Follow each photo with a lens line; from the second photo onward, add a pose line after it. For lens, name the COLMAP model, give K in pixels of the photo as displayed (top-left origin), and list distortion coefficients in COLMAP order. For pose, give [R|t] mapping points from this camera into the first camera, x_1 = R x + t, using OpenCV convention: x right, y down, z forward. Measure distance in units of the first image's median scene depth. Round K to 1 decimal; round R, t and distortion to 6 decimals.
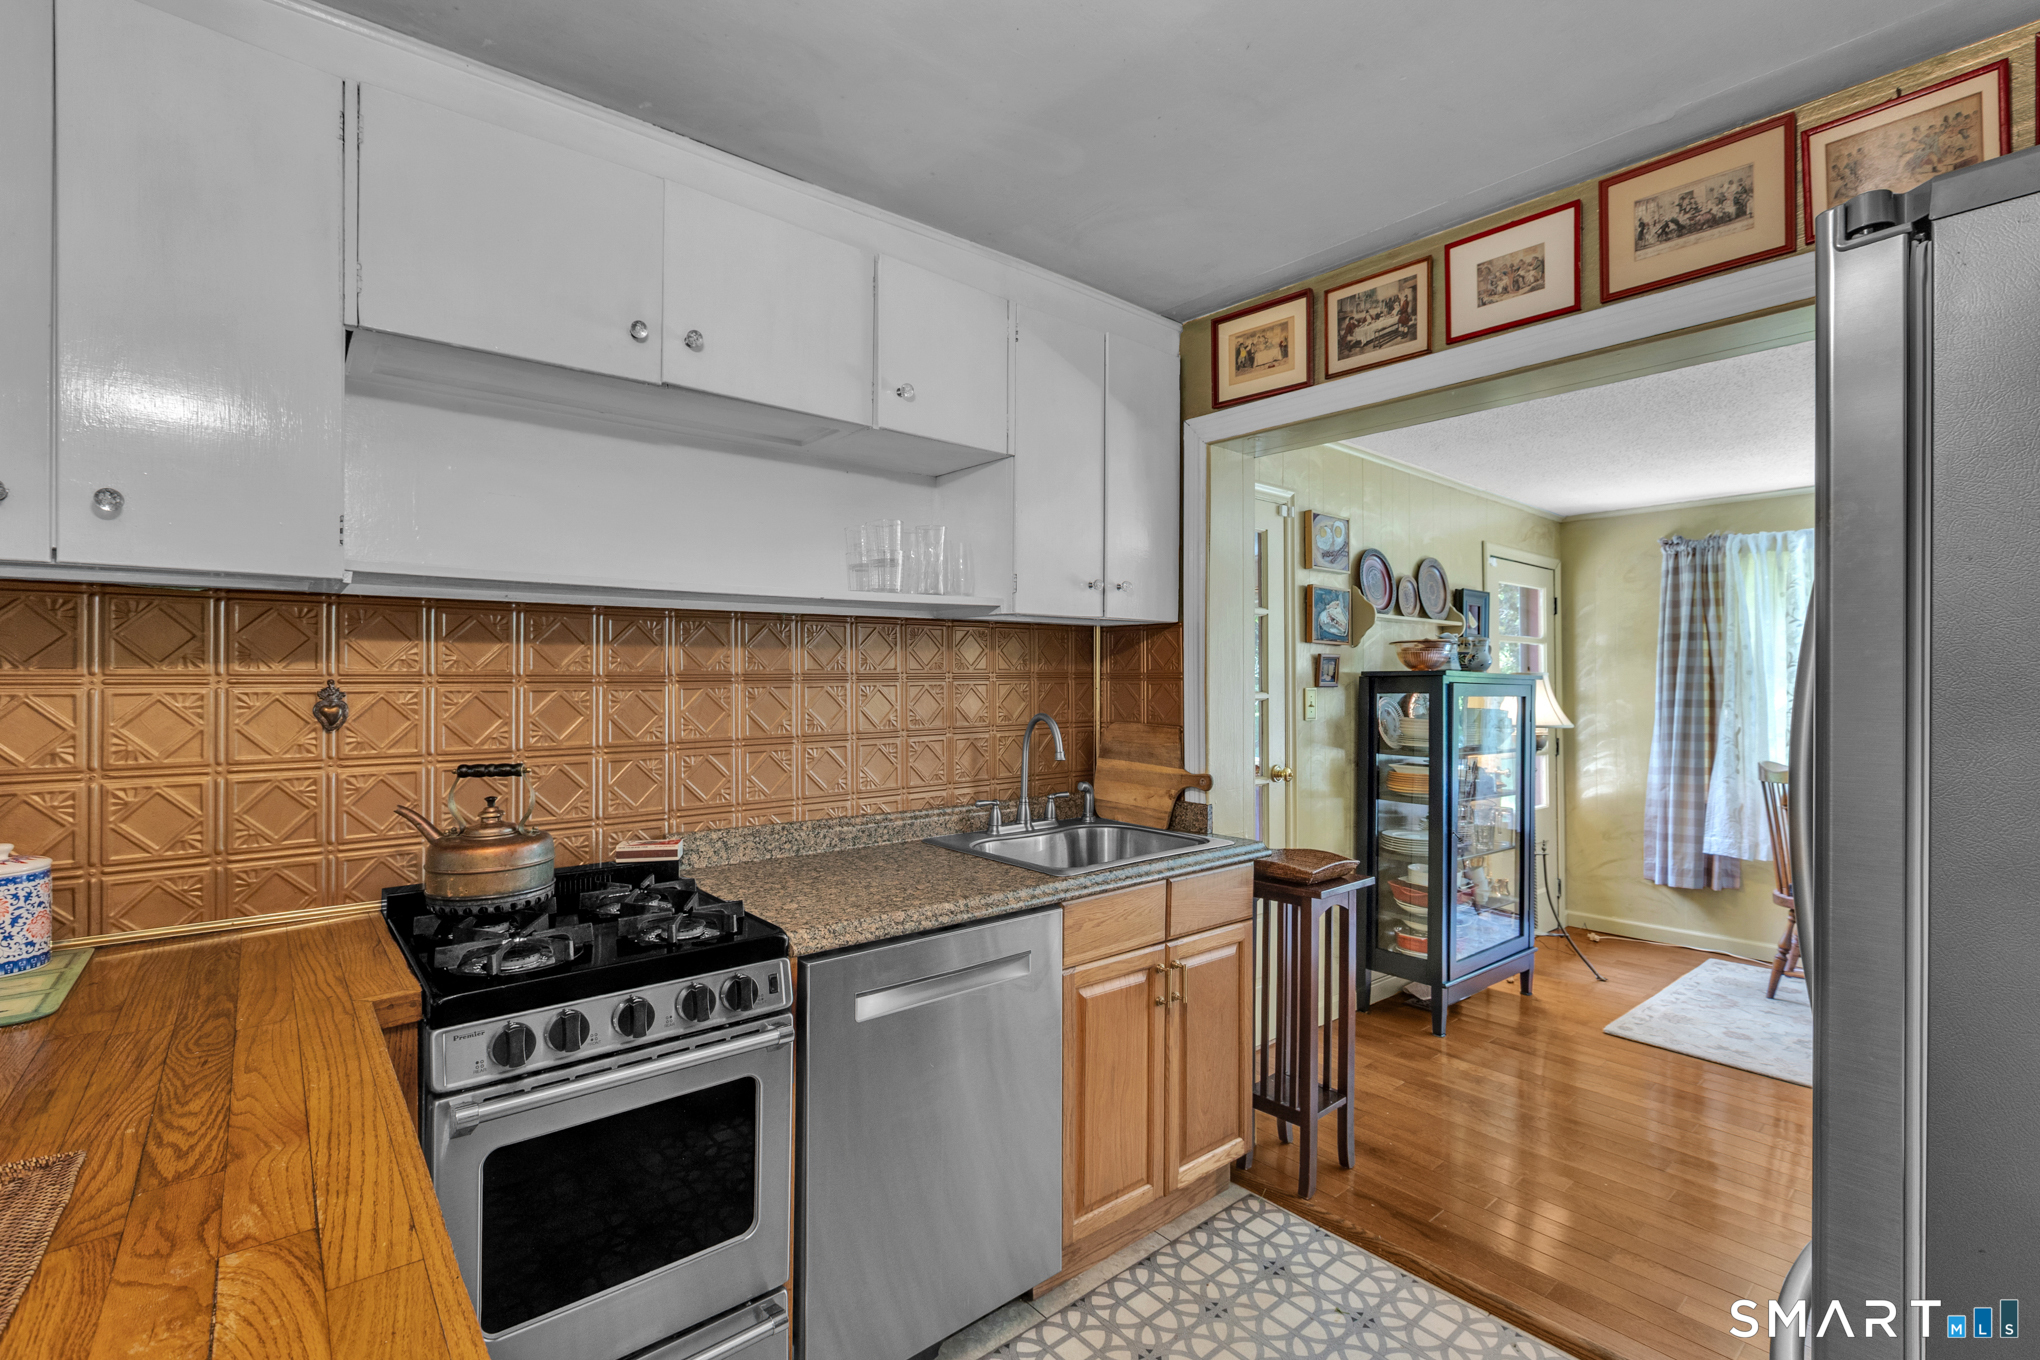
lens RADIAL K [[904.7, 0, 1012.1], [0, 904.7, 678.4], [0, 0, 1]] dist [0.001752, 0.000401]
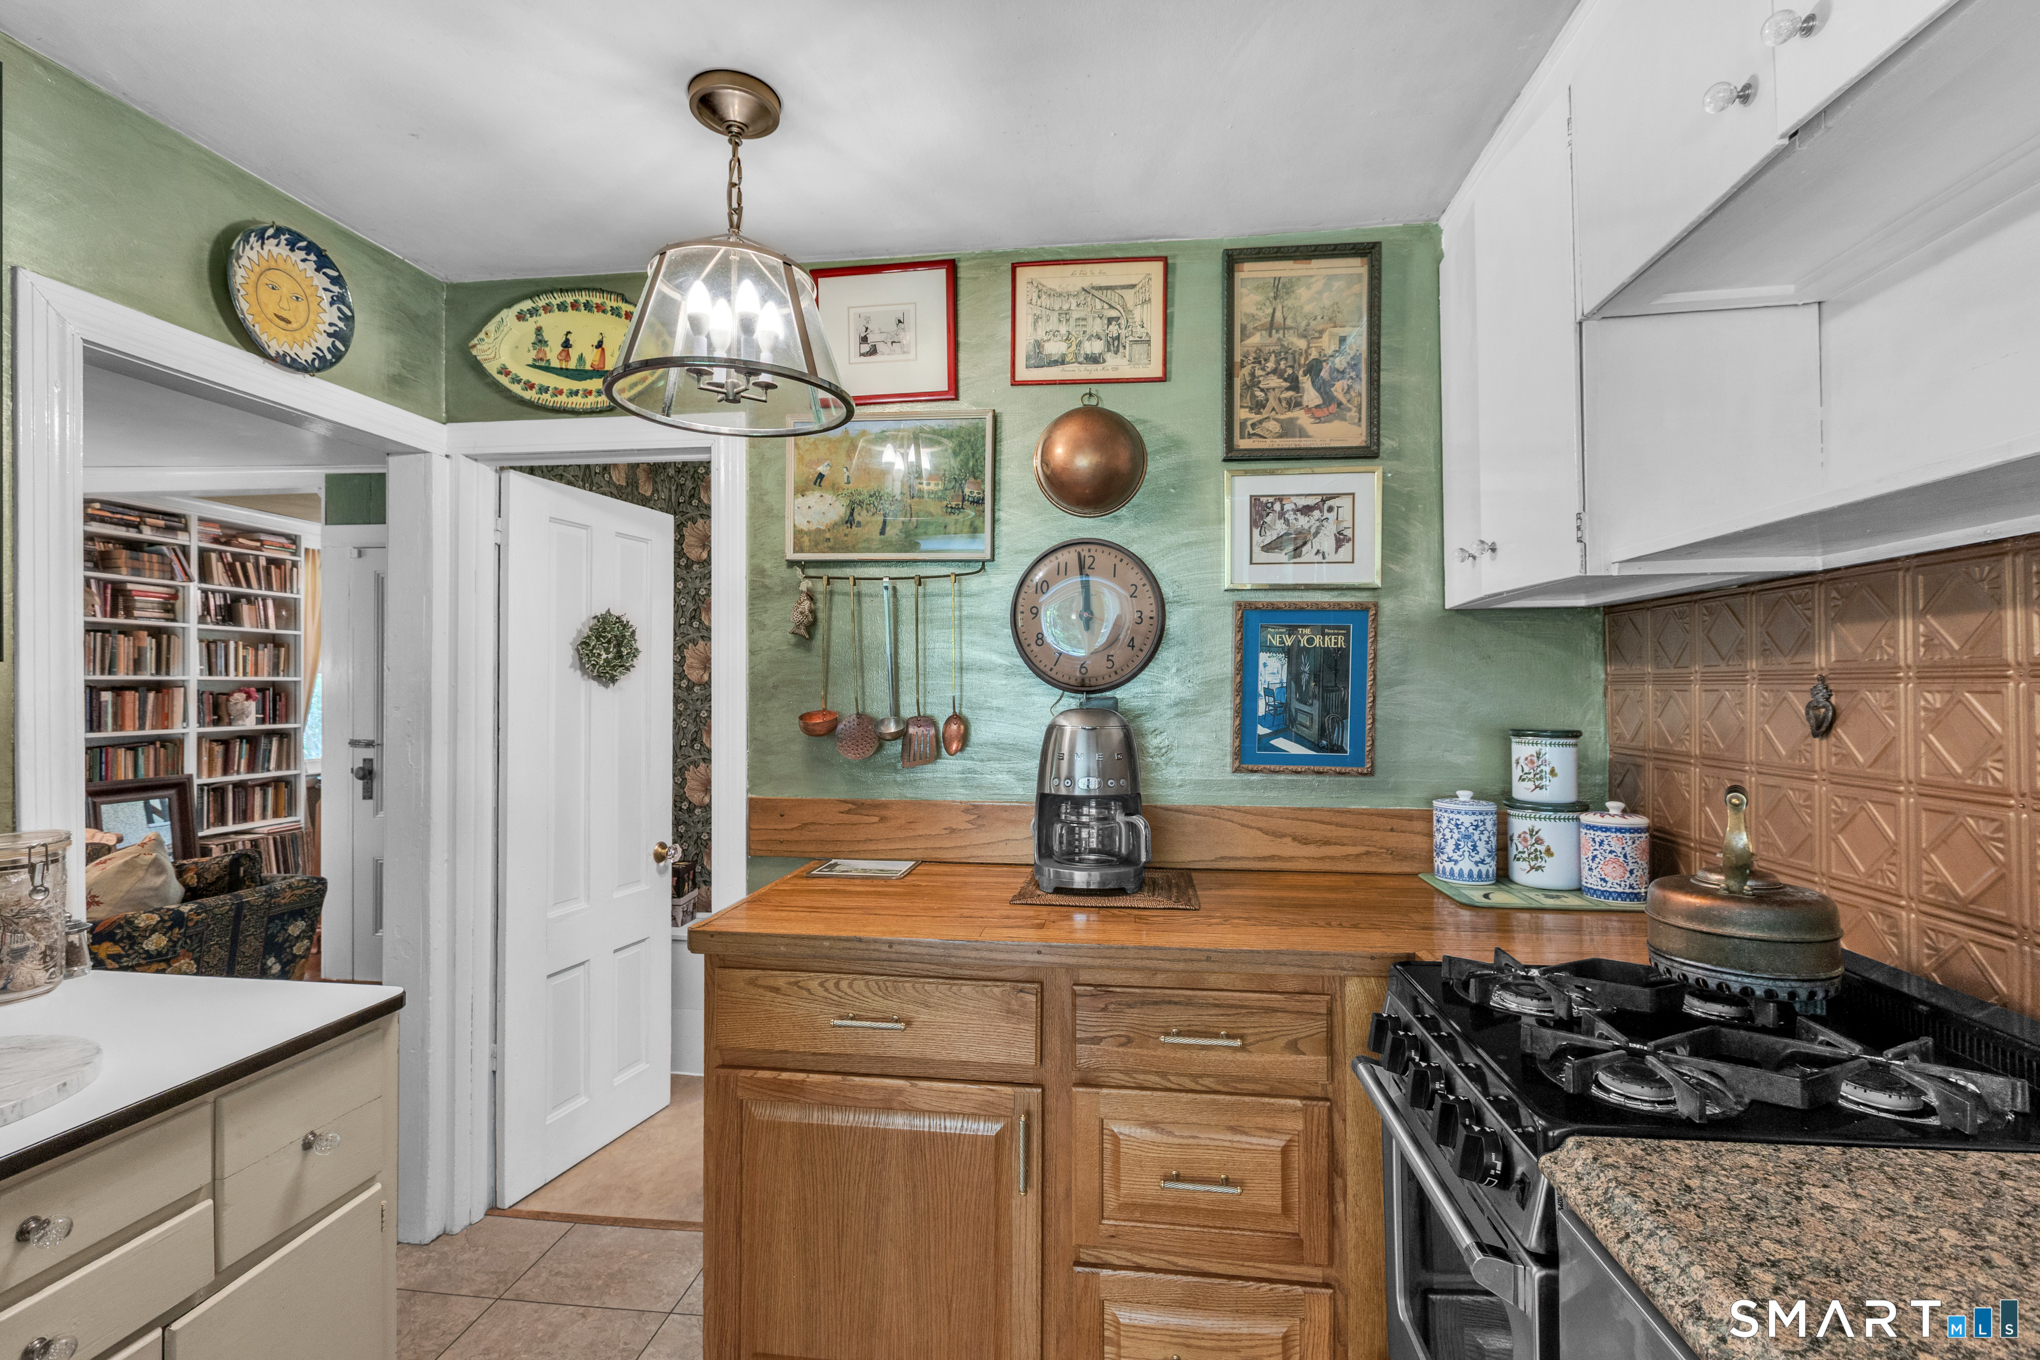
lens RADIAL K [[915.3, 0, 1016.6], [0, 915.3, 673.1], [0, 0, 1]] dist [-0.002081, 0.000547]
pose [[-0.725881, -0.015787, -0.687639, 0.159216], [-0.006800, 0.999852, -0.015777, 0.007708], [0.687786, -0.006776, -0.725881, 0.496999]]
